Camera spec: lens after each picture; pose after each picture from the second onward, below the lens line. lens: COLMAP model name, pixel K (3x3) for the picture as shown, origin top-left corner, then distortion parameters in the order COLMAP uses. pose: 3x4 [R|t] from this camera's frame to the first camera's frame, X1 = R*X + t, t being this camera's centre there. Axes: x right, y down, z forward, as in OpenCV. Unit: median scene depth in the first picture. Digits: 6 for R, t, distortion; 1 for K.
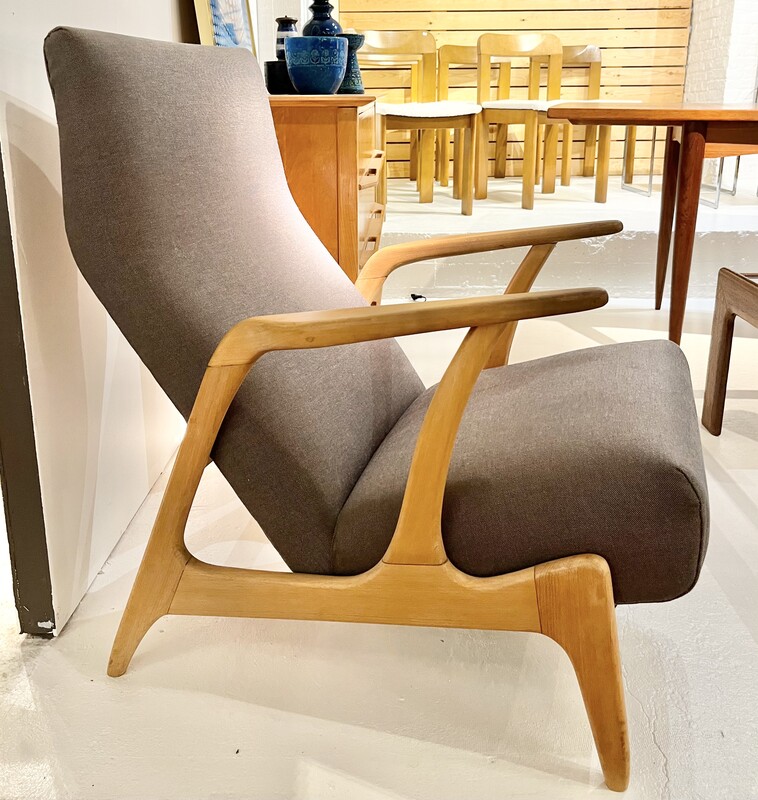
lens RADIAL K [[791.6, 0, 371.3], [0, 791.6, 309.5], [0, 0, 1]] dist [0.013879, -0.014567]
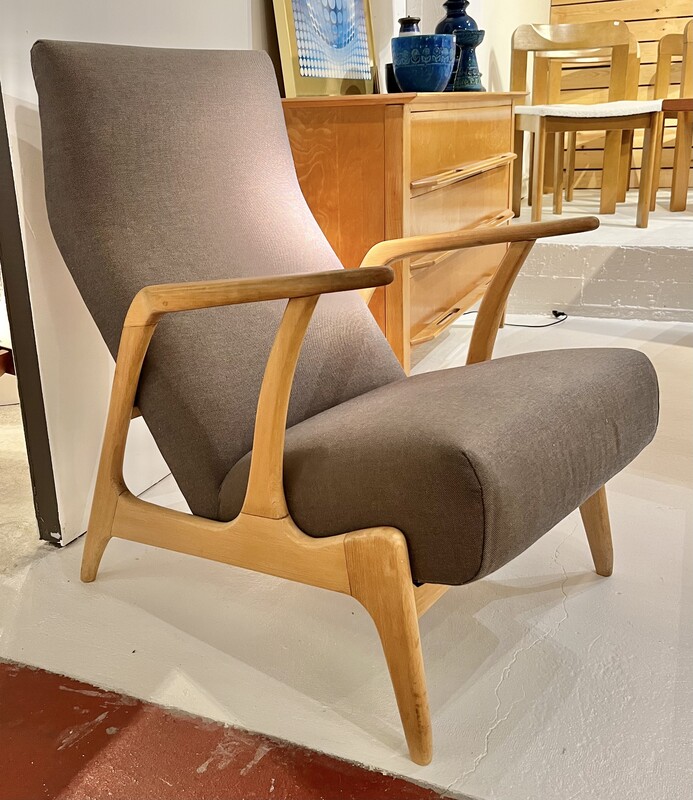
lens RADIAL K [[830.3, 0, 330.8], [0, 830.3, 381.7], [0, 0, 1]] dist [0.007096, -0.007349]
pose [[0.918178, 0.092944, -0.385112, 0.468064], [-0.071855, 0.995037, 0.068829, 0.038175], [0.389598, -0.035525, 0.920300, -0.019049]]
